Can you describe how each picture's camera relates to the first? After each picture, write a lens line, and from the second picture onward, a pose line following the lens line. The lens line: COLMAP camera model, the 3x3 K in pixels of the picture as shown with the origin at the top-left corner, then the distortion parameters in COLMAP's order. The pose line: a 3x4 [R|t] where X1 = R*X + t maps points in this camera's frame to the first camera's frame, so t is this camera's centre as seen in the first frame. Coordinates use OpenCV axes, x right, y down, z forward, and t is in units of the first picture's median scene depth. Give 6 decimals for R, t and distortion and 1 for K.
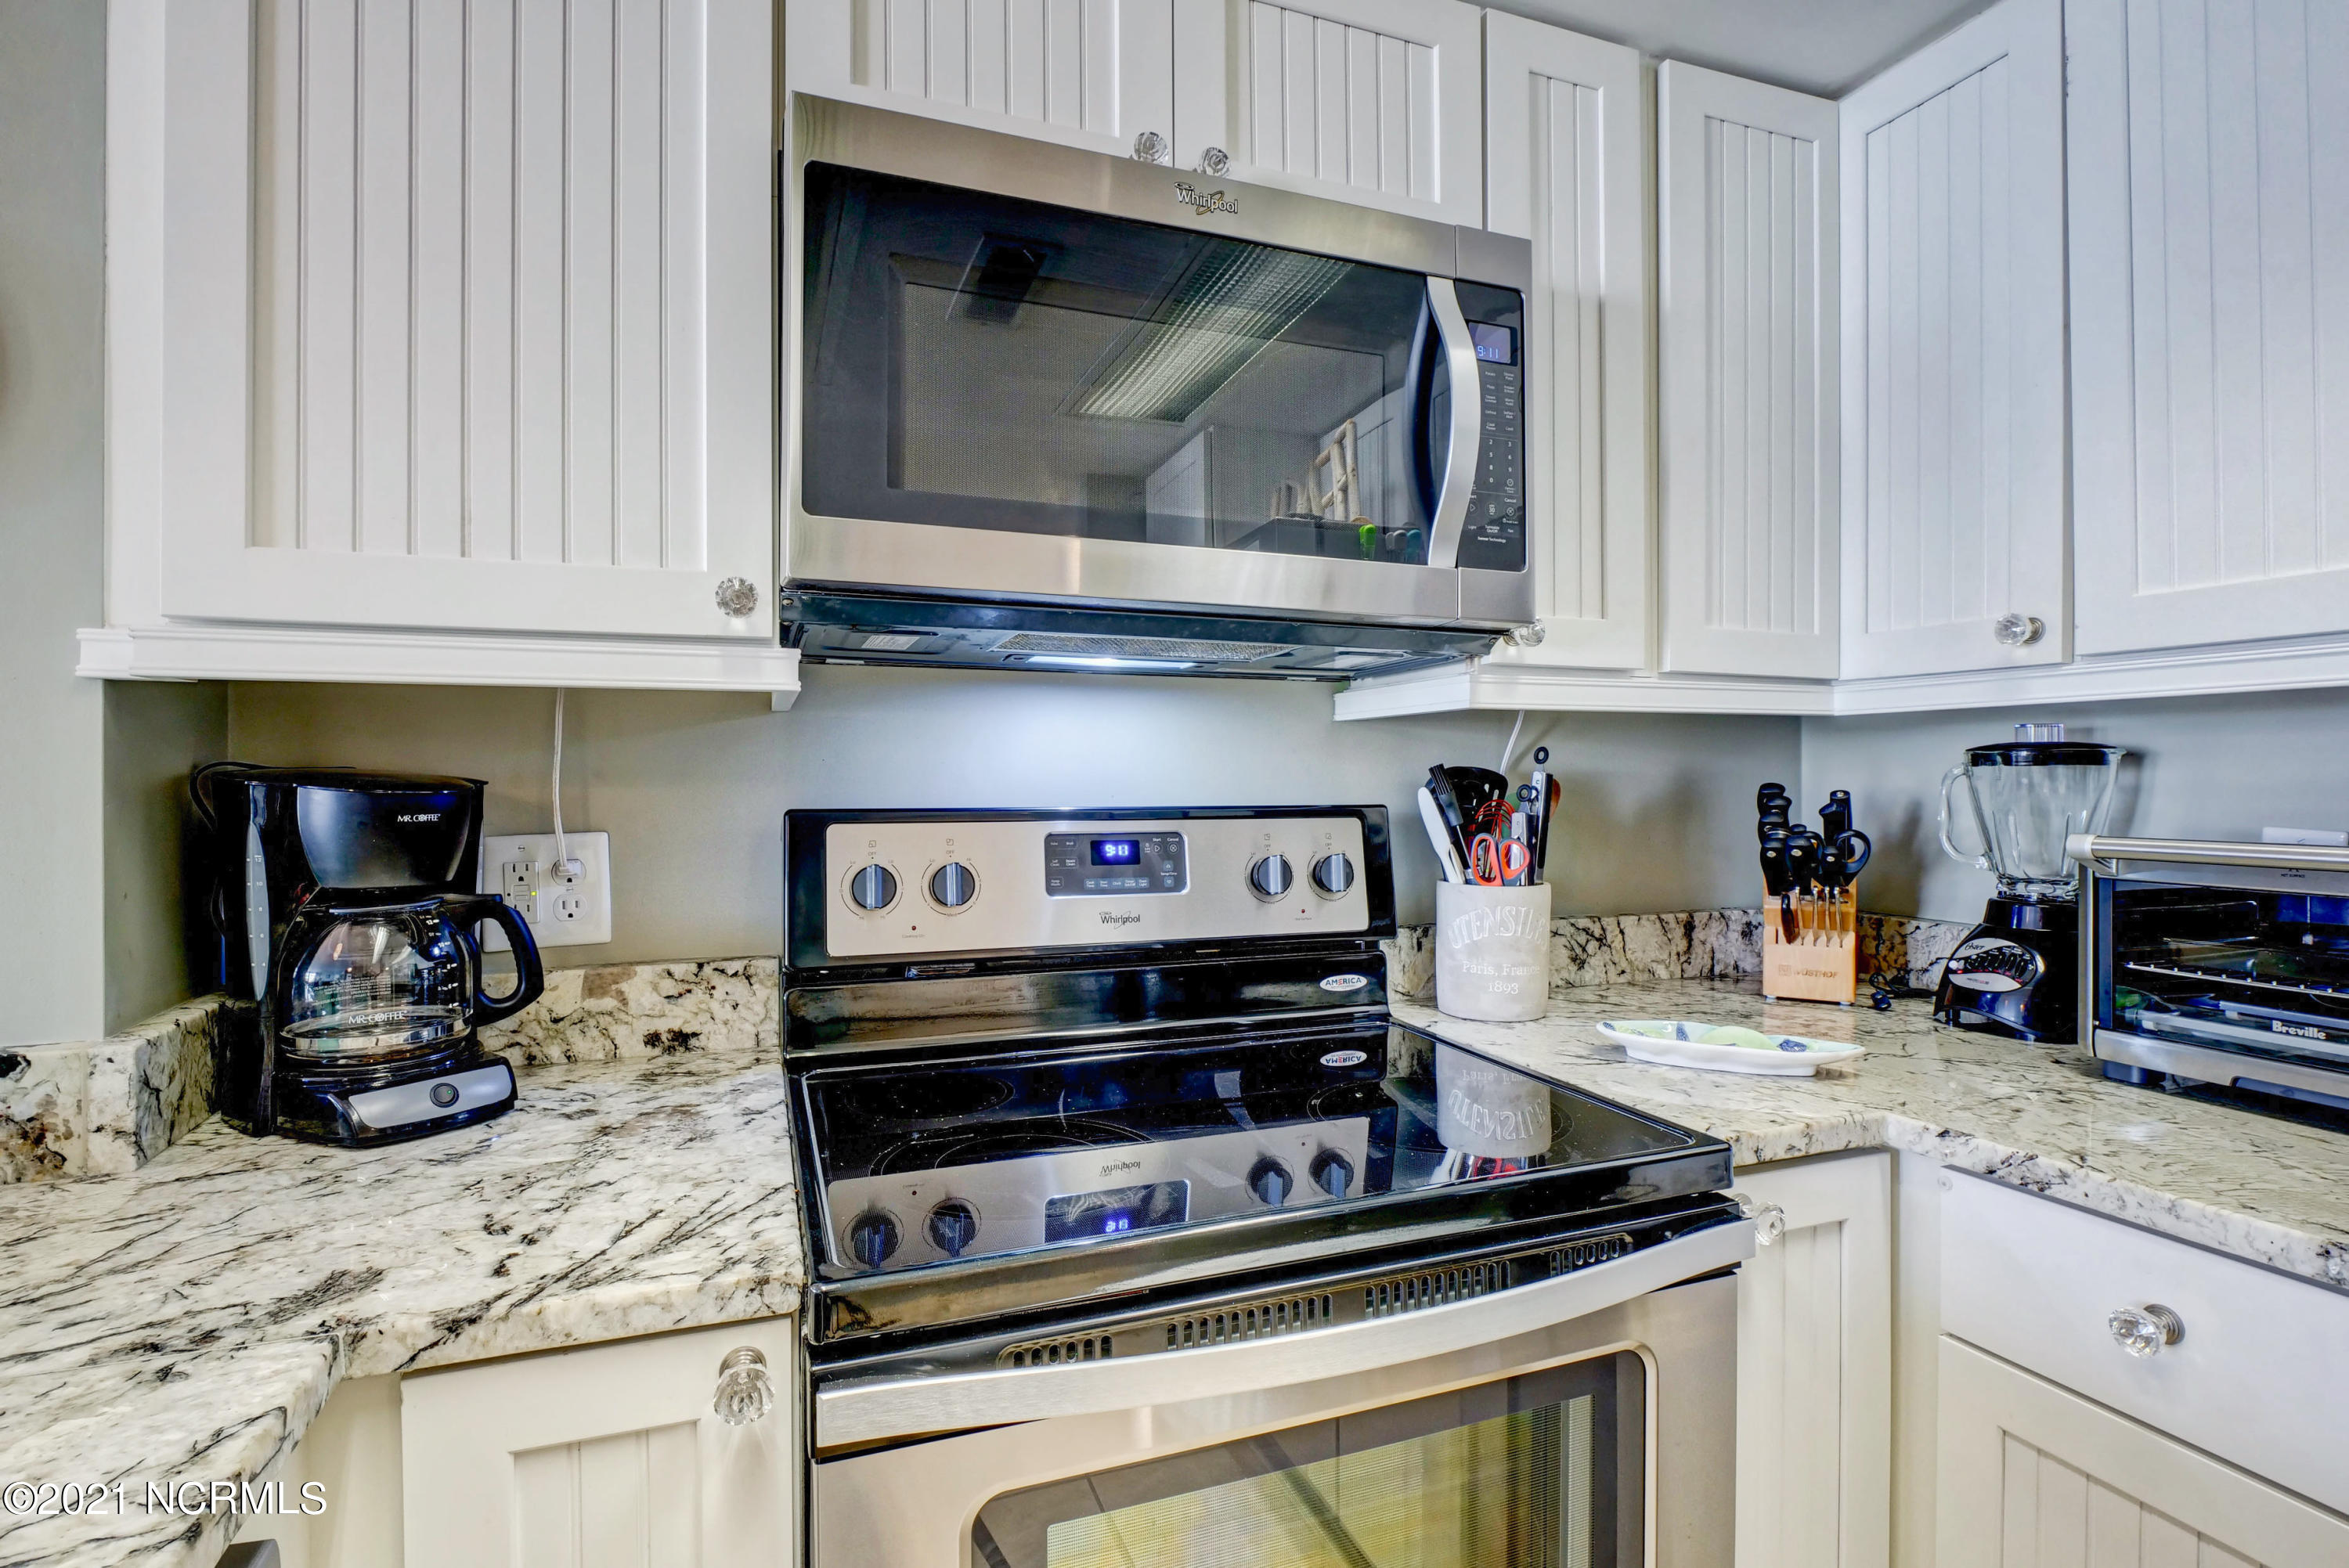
lens RADIAL K [[1139.4, 0, 1171.6], [0, 1139.4, 777.1], [0, 0, 1]] dist [-0.014456, -0.001184]
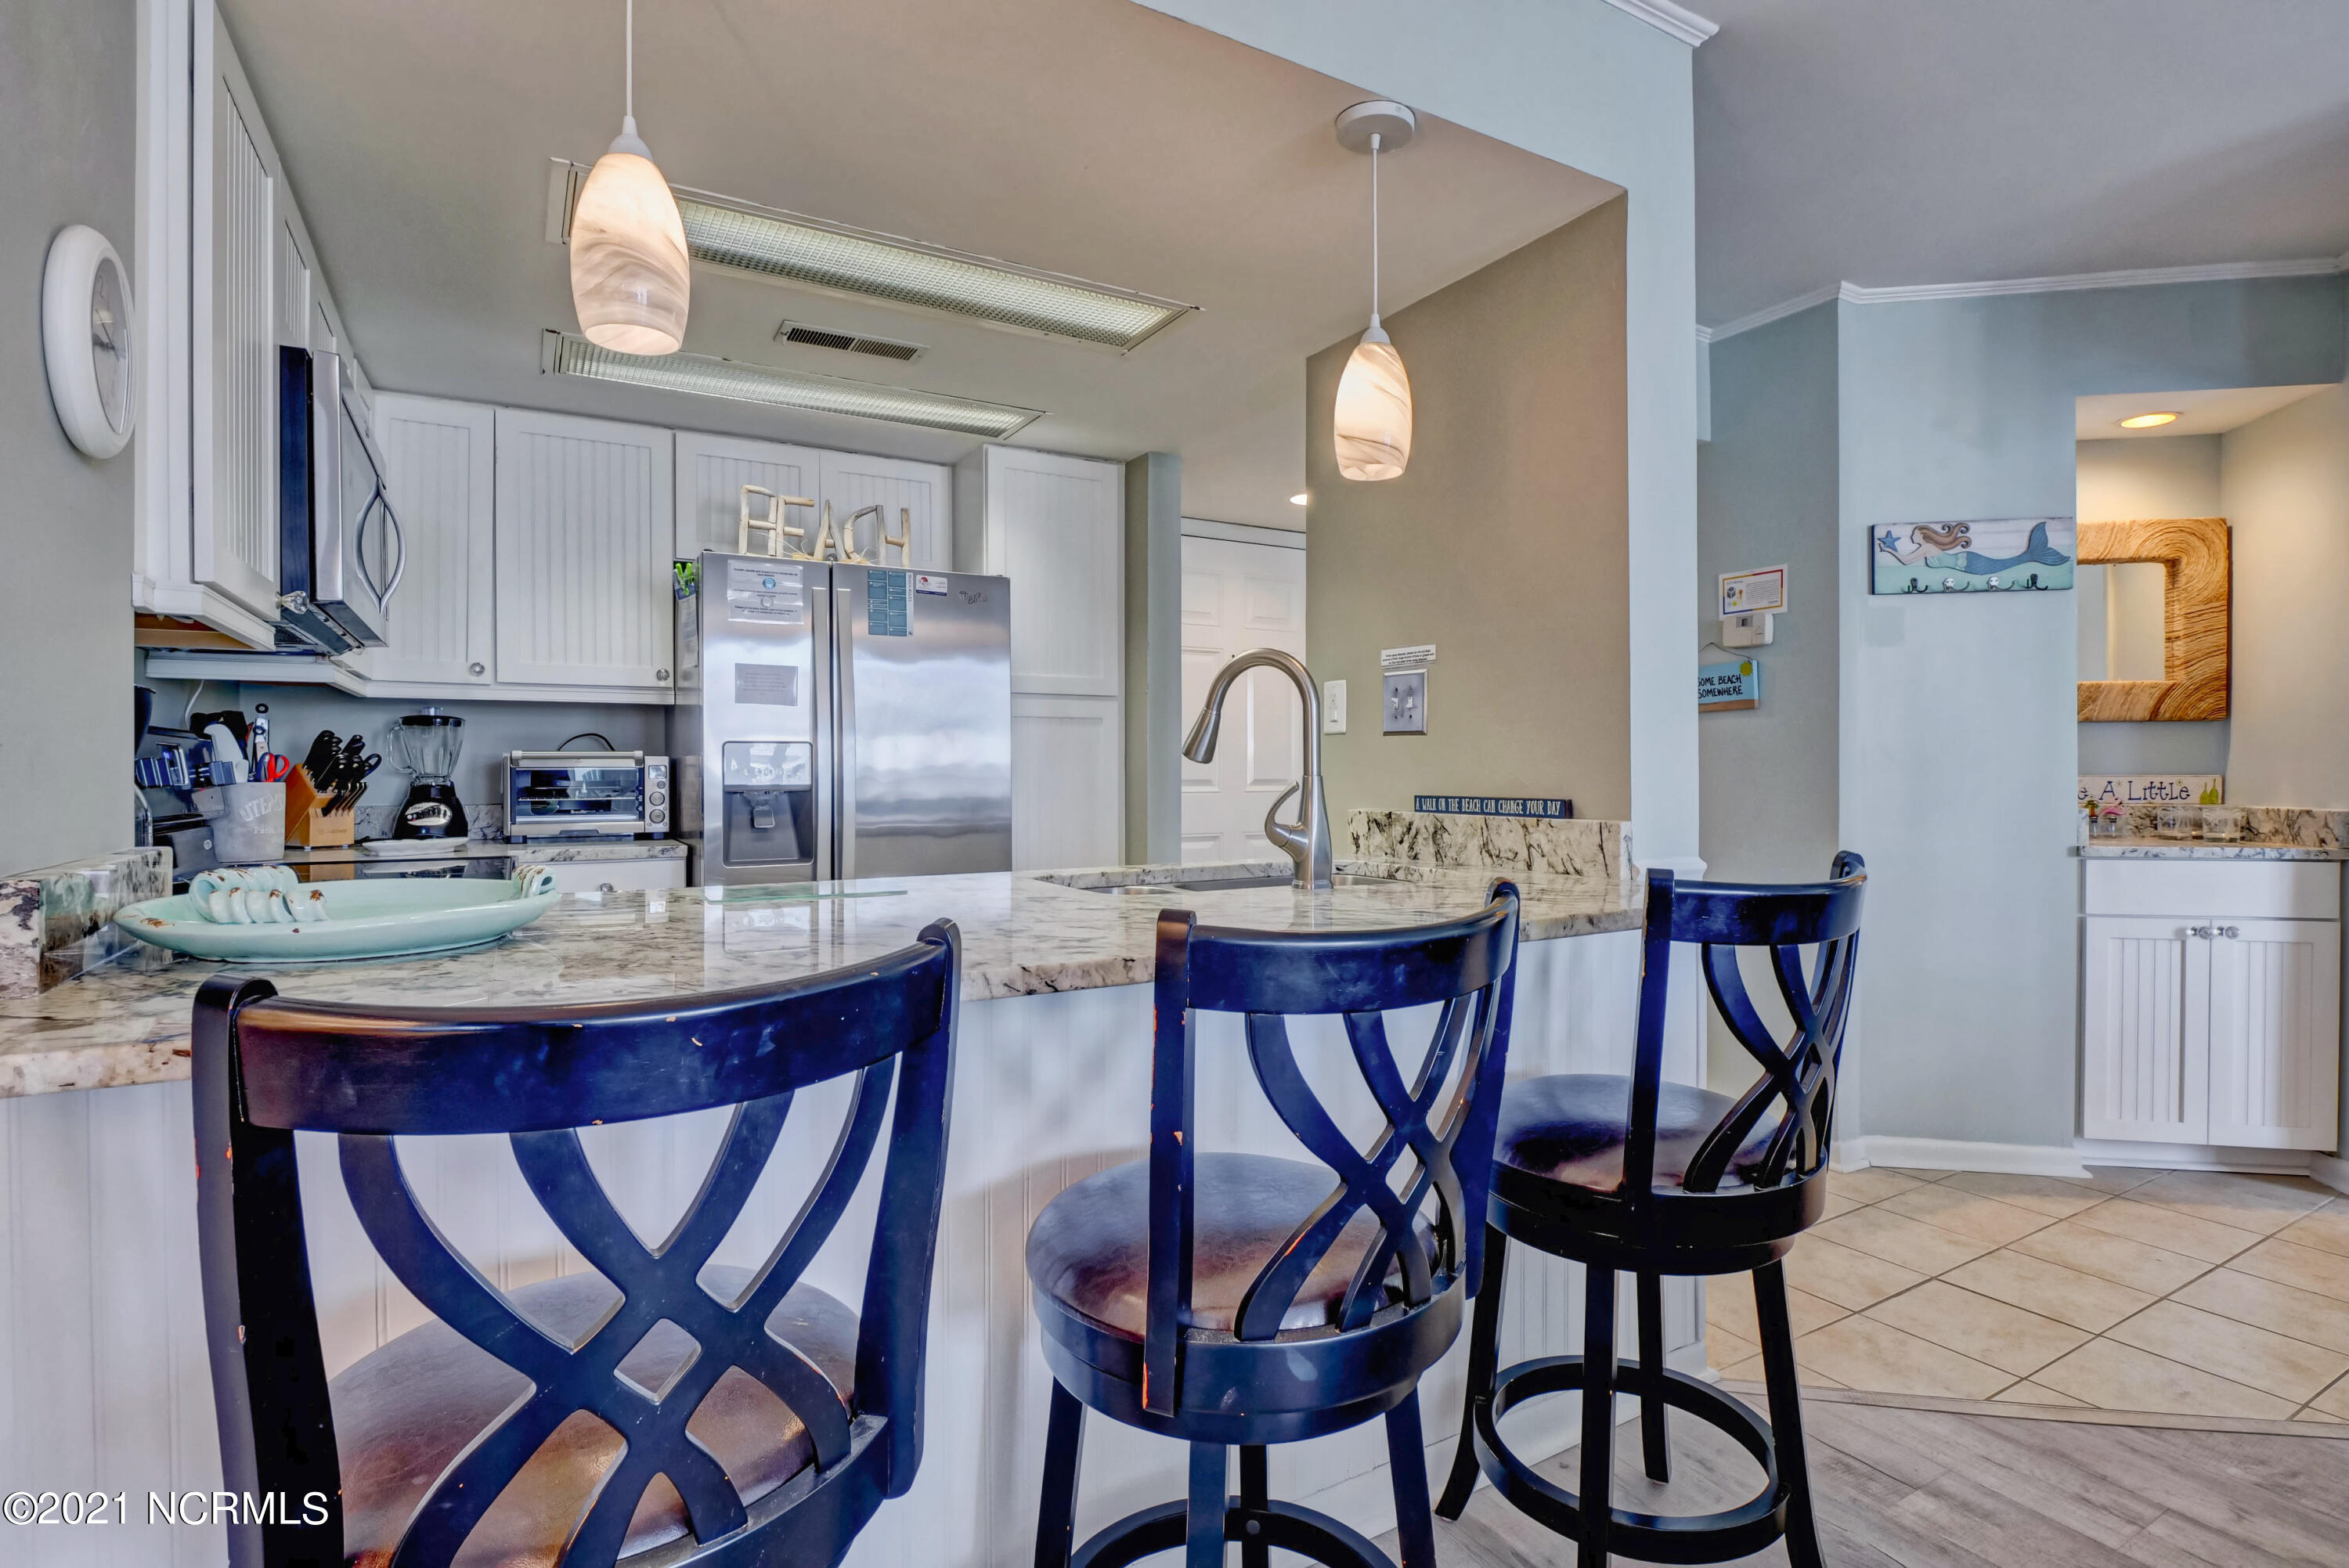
lens RADIAL K [[1139.4, 0, 1171.6], [0, 1139.4, 777.1], [0, 0, 1]] dist [-0.014456, -0.001184]
pose [[-0.162156, -0.003269, 0.986760, -1.924309], [0.003200, 0.999988, 0.003839, 0.099257], [-0.986760, 0.003780, -0.162144, -0.092461]]
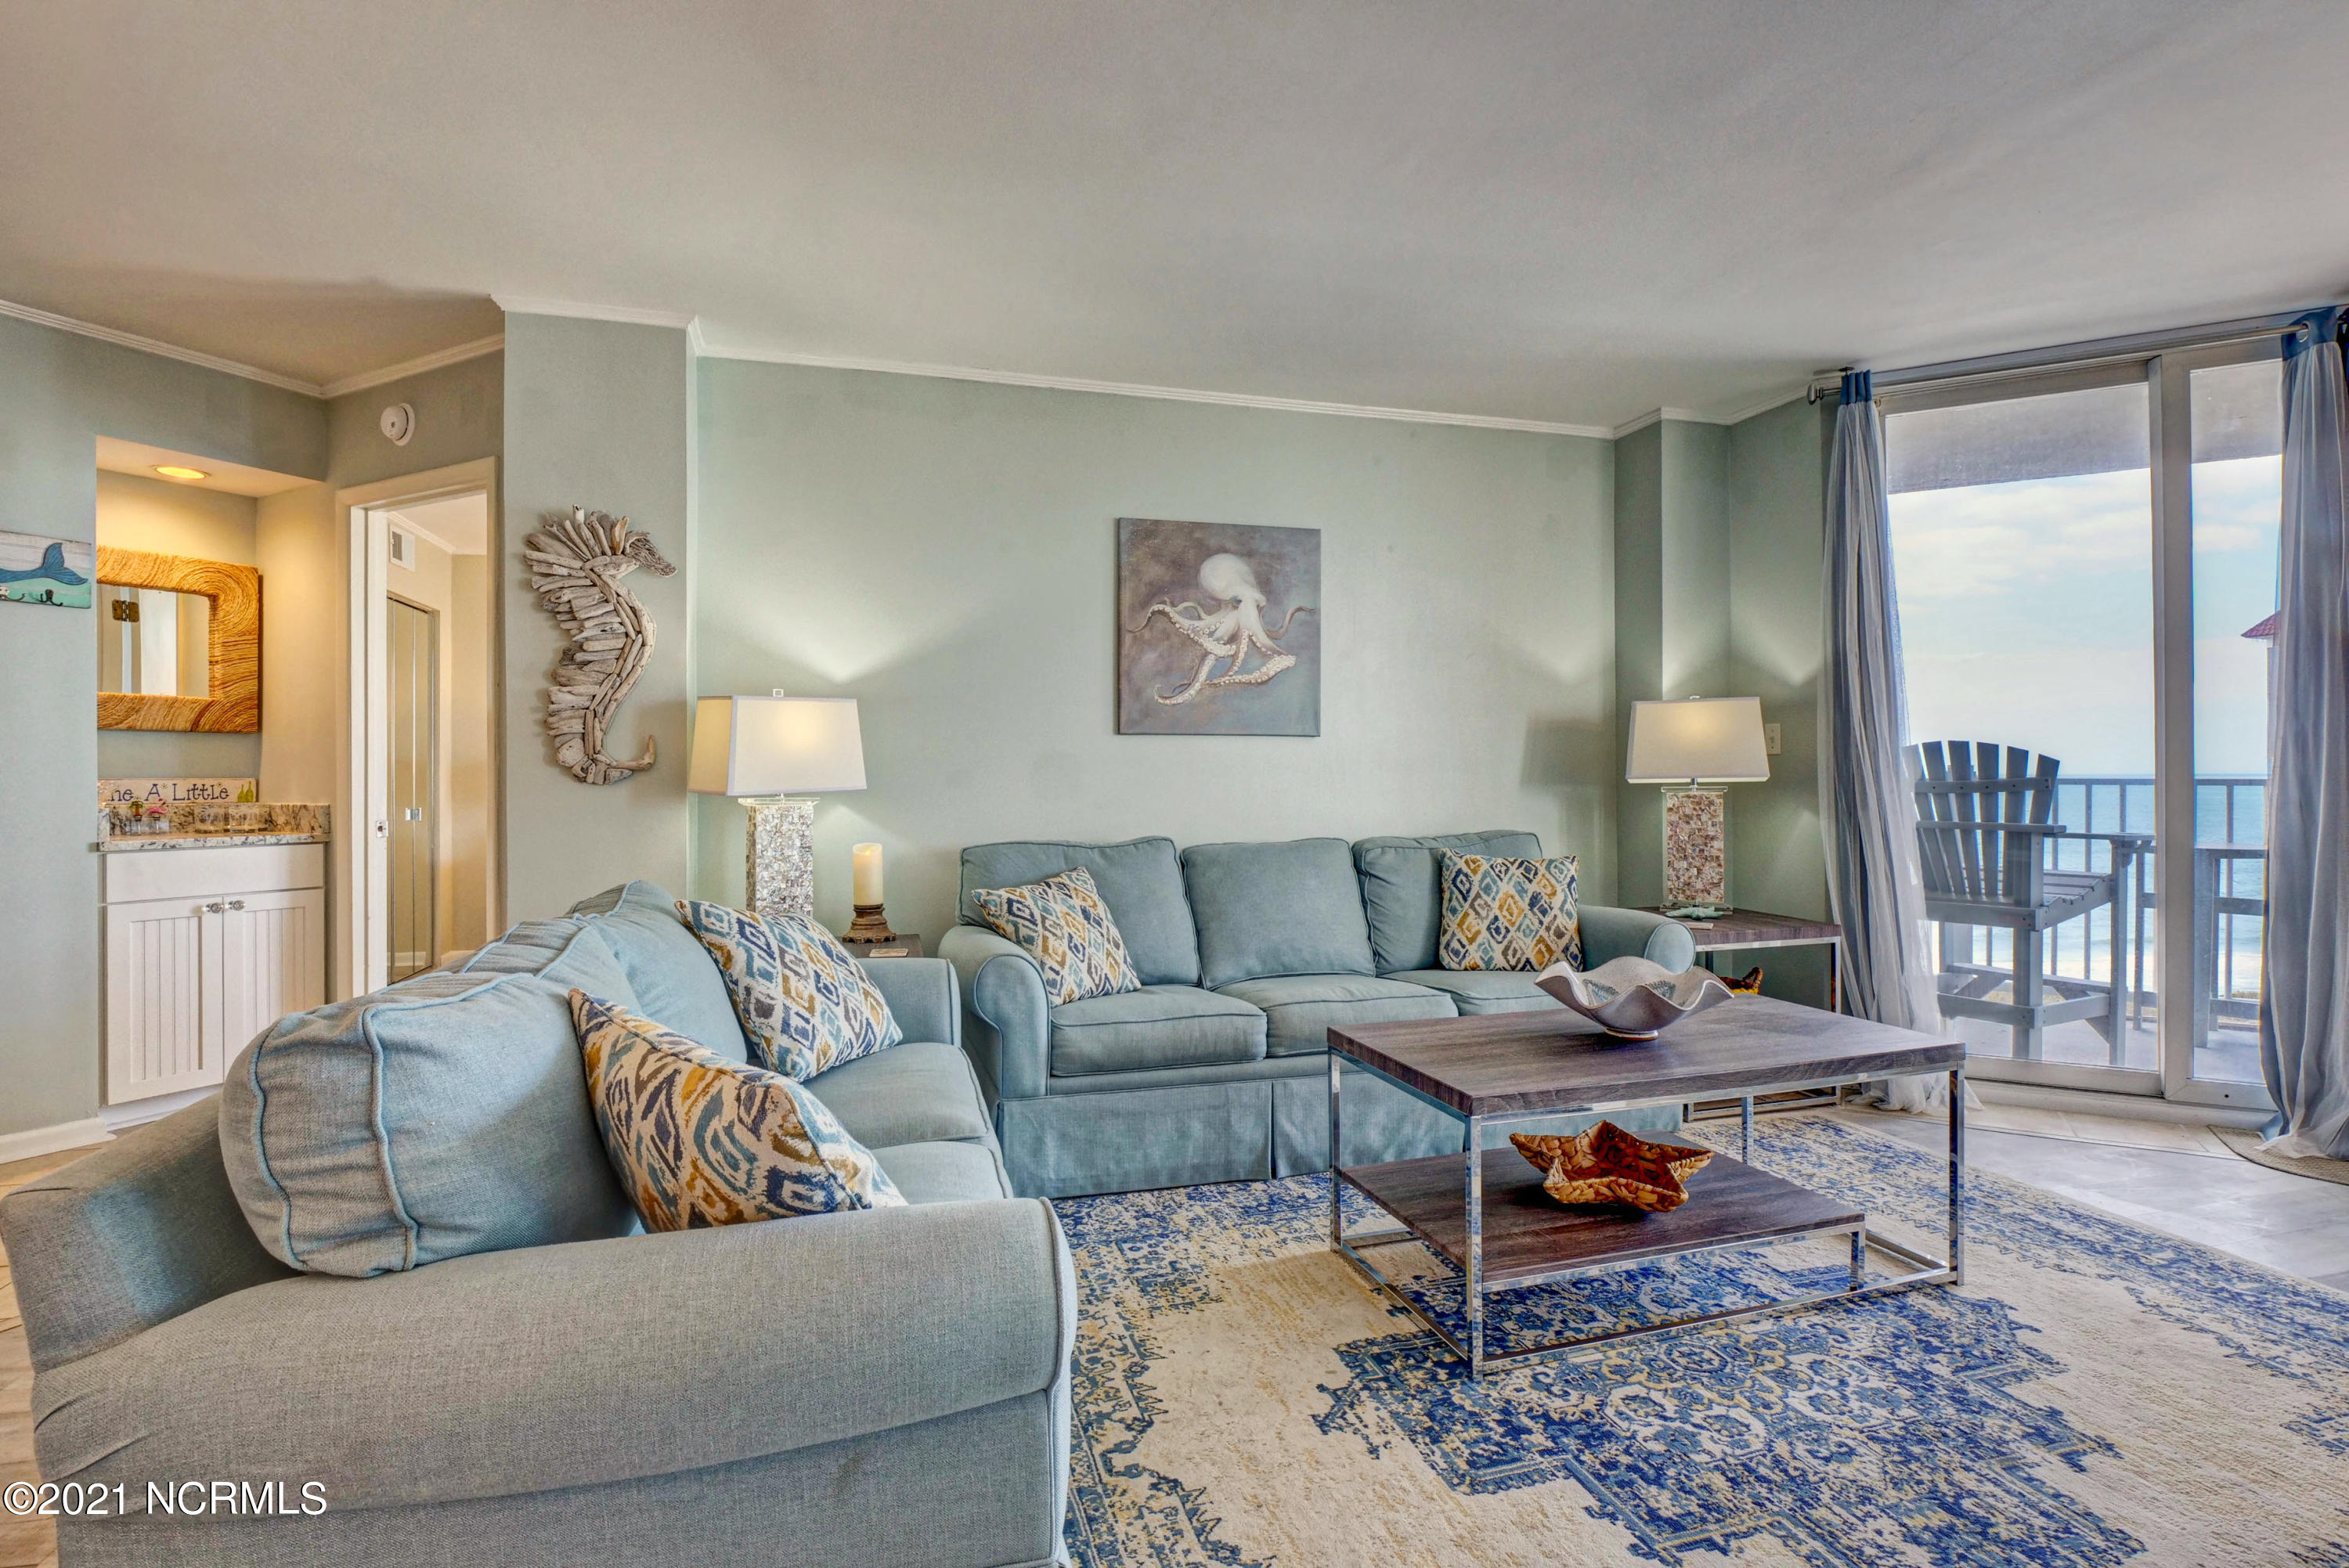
lens RADIAL K [[1134.3, 0, 1172.5], [0, 1134.3, 776.5], [0, 0, 1]] dist [-0.016040, 0.000668]
pose [[-0.995886, 0.004164, 0.090515, -2.642026], [0.004330, 0.999989, 0.001637, 0.114051], [-0.090508, 0.002022, -0.995894, 0.005154]]
